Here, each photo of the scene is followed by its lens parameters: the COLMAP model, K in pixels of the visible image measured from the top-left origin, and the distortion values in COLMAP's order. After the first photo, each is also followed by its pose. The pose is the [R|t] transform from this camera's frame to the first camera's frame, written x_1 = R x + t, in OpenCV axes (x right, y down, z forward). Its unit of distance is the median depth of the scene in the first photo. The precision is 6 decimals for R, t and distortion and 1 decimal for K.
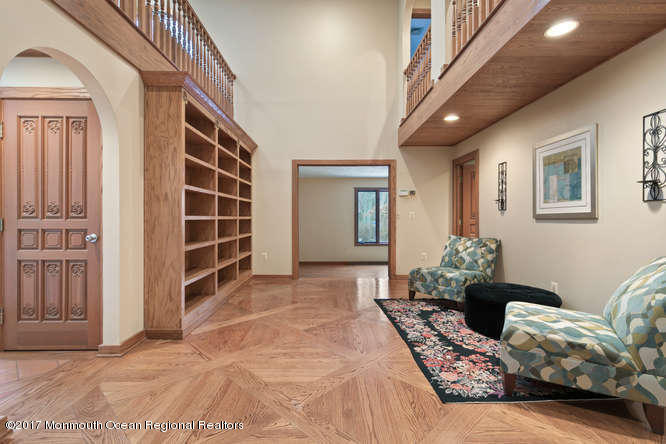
lens RADIAL K [[315.2, 0, 332.2], [0, 315.2, 221.4], [0, 0, 1]] dist [0.005262, 0.001434]
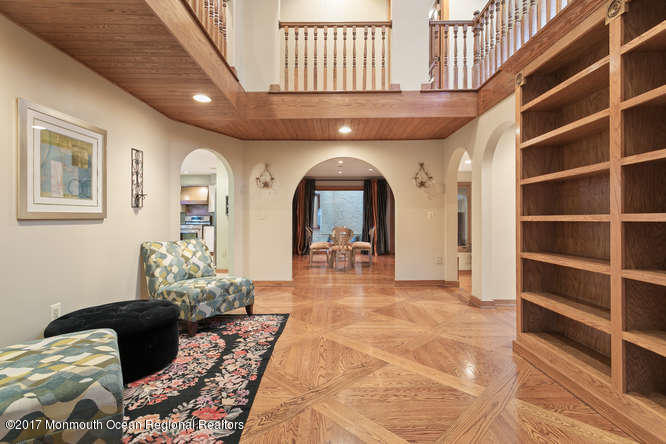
lens RADIAL K [[315.6, 0, 333.9], [0, 315.6, 220.3], [0, 0, 1]] dist [0.002322, 0.000305]
pose [[-0.999902, -0.000587, 0.013989, 0.033136], [-0.000400, 0.999910, 0.013401, -0.017161], [-0.013995, 0.013394, -0.999812, 1.855414]]
